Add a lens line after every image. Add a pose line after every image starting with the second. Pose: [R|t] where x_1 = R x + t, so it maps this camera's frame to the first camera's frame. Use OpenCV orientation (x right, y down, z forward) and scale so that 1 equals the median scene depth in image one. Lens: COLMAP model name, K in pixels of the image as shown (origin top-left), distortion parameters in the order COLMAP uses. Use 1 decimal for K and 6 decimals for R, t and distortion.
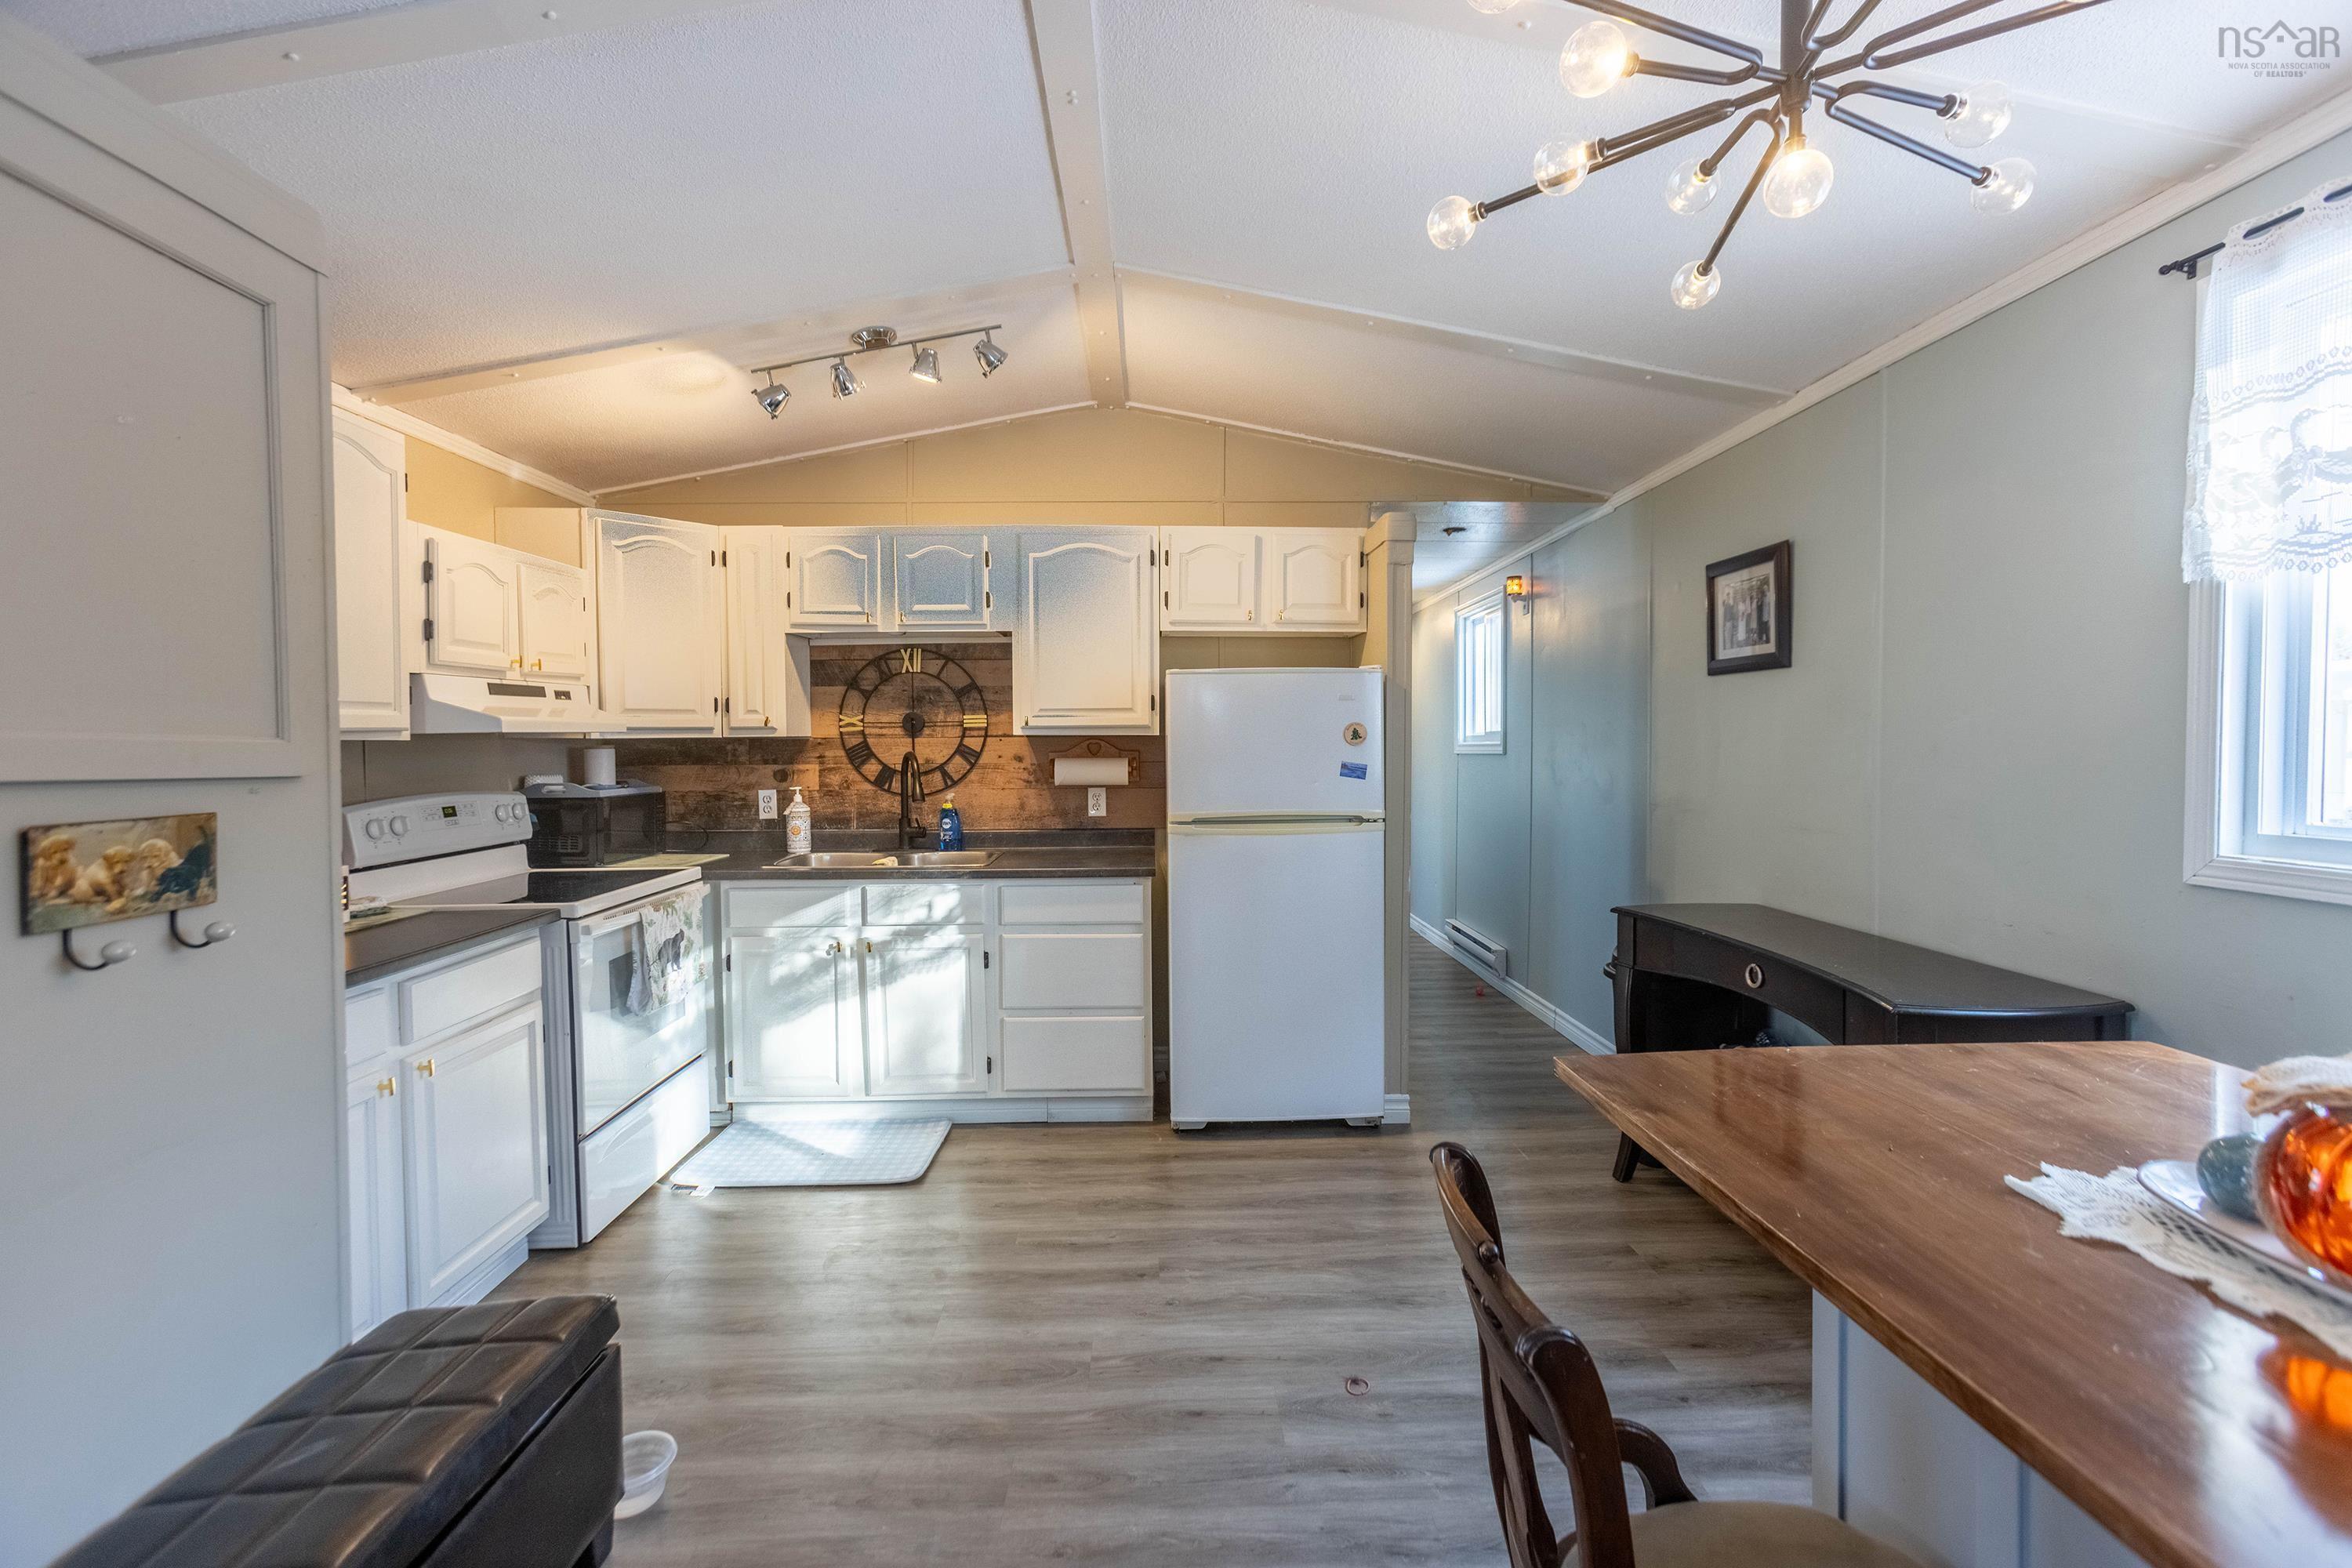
lens RADIAL K [[1043.4, 0, 1179.8], [0, 1043.4, 770.2], [0, 0, 1]] dist [-0.019928, 0.013351]
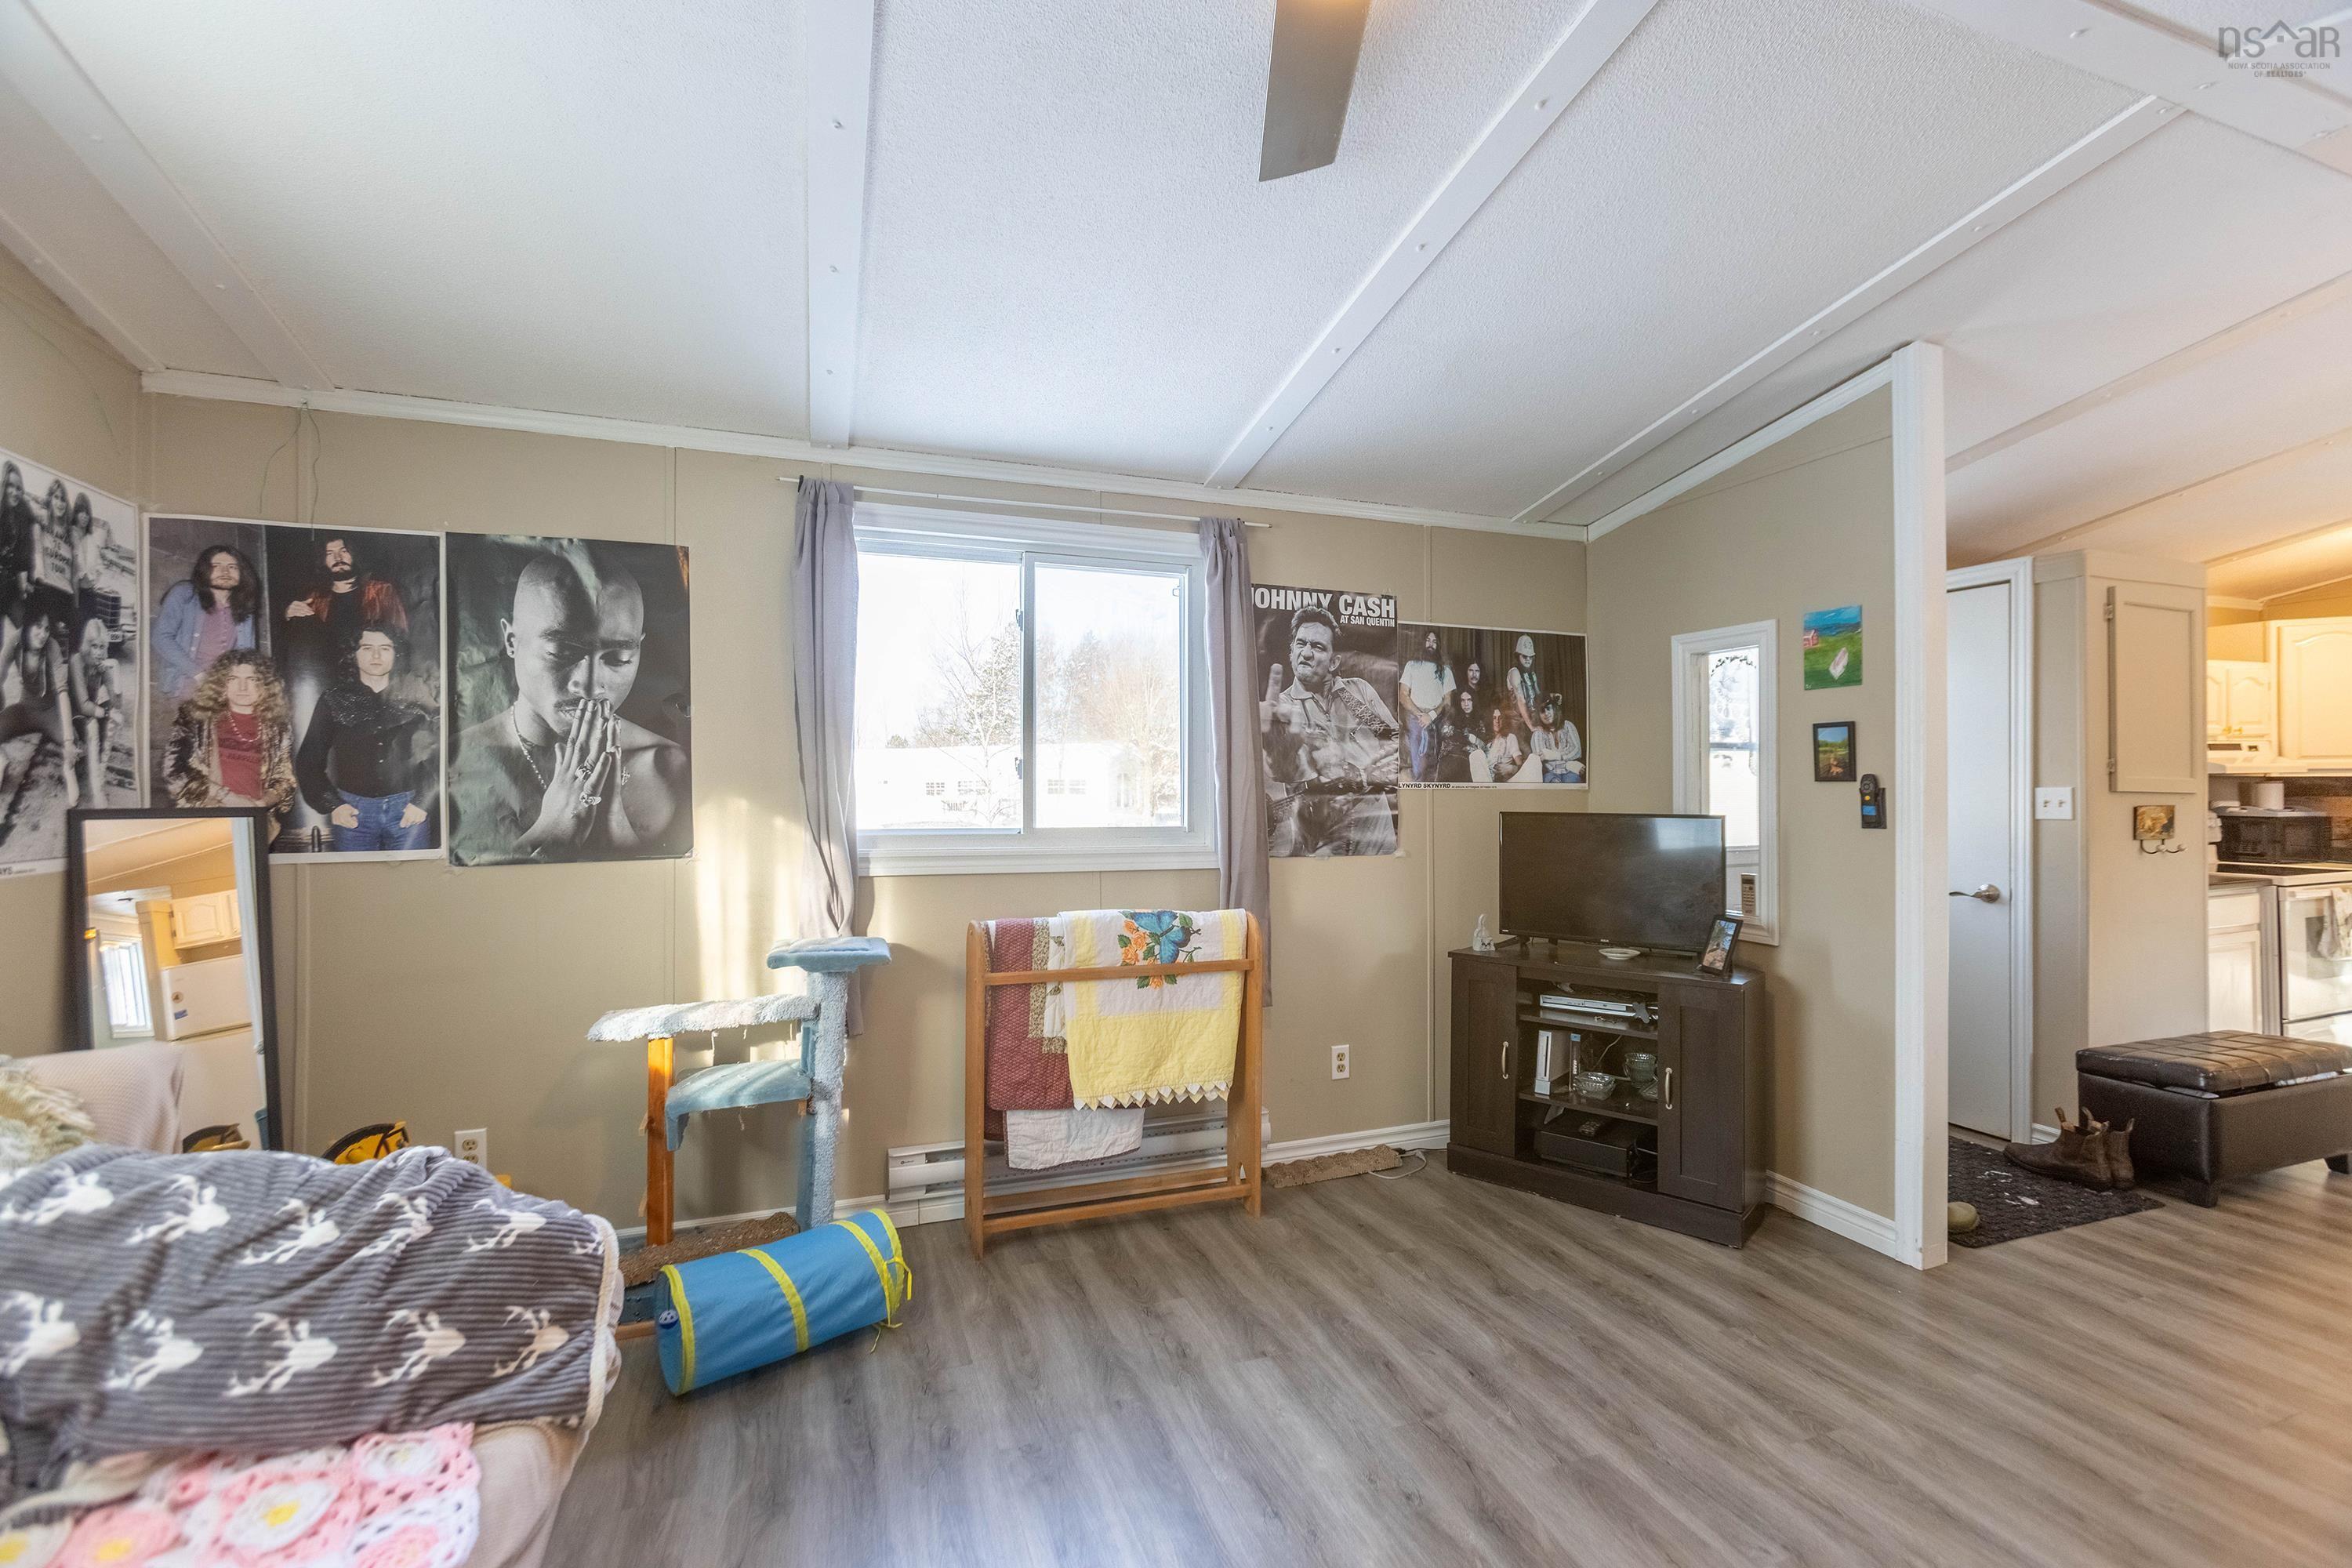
lens RADIAL K [[1043.4, 0, 1179.8], [0, 1043.4, 770.2], [0, 0, 1]] dist [-0.019928, 0.013351]
pose [[0.329342, 0.005735, -0.944193, 0.316661], [-0.032747, 0.999449, -0.005352, 0.019339], [0.943643, 0.032682, 0.329349, -0.958437]]
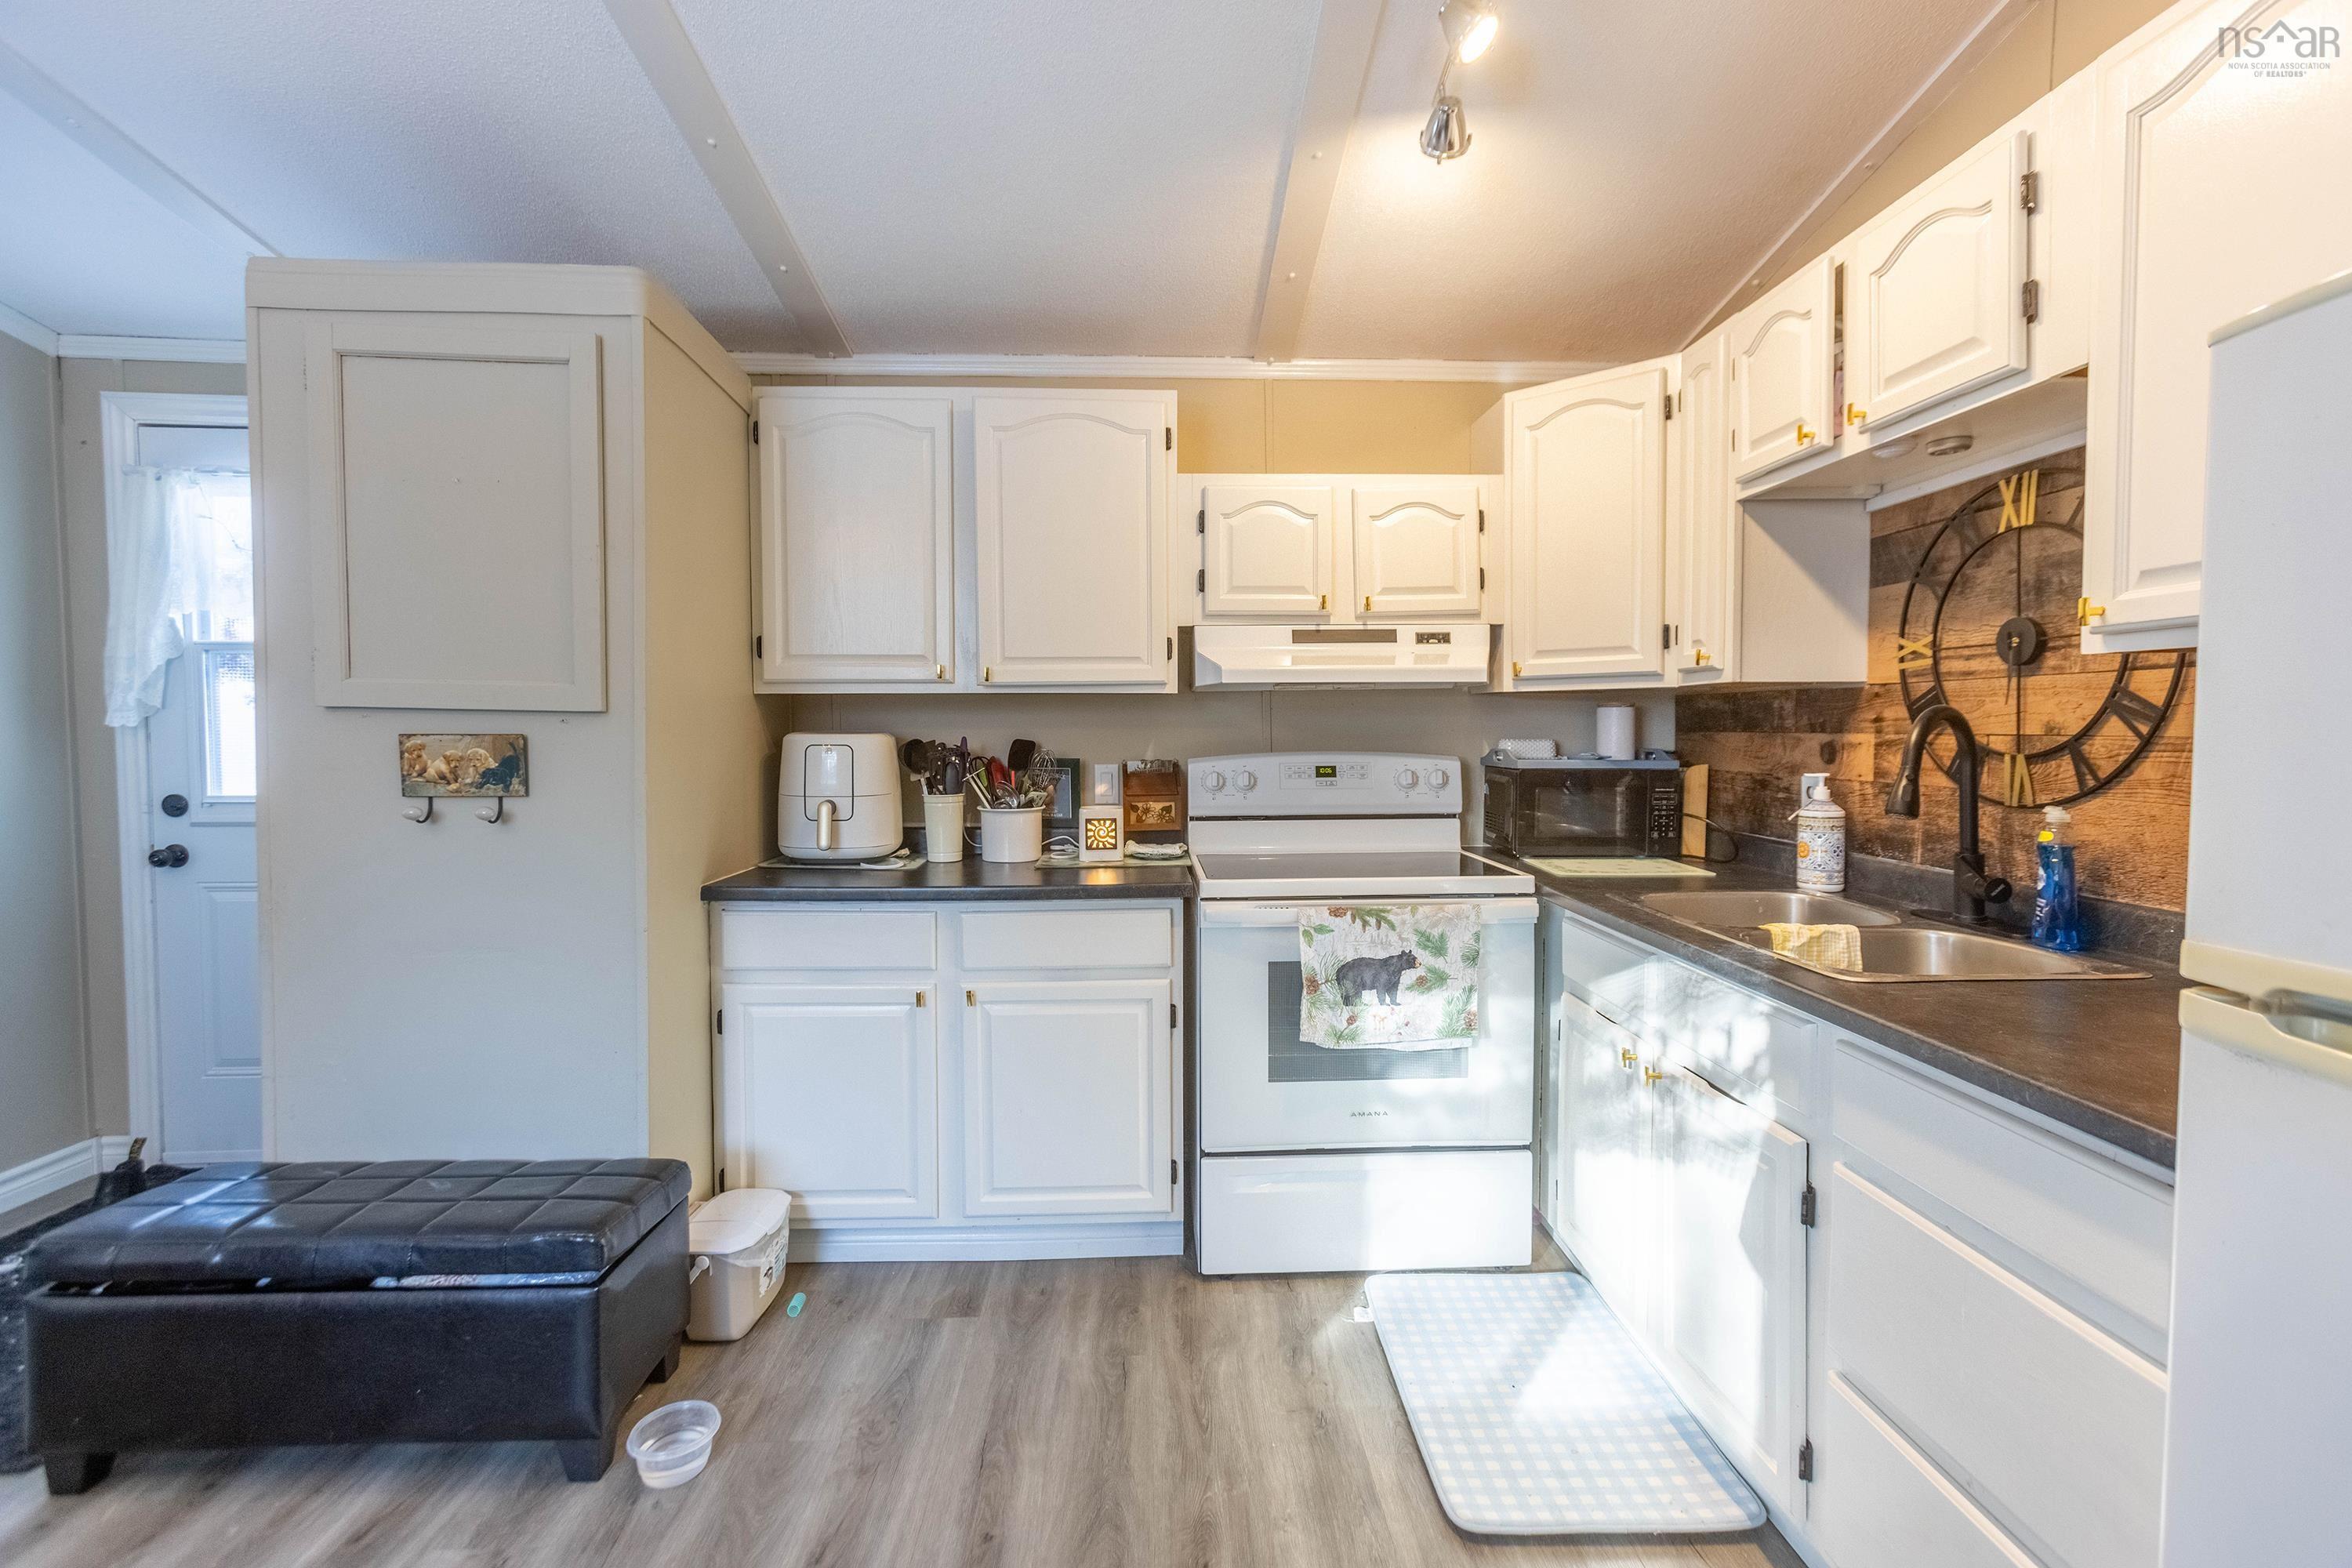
lens RADIAL K [[1052.2, 0, 1192.4], [0, 1052.2, 774.0], [0, 0, 1]] dist [-0.011520, 0.000748]
pose [[0.014679, 0.050779, -0.998602, 0.220519], [-0.029666, 0.998292, 0.050327, -0.002050], [0.999452, 0.028885, 0.016160, 0.767667]]
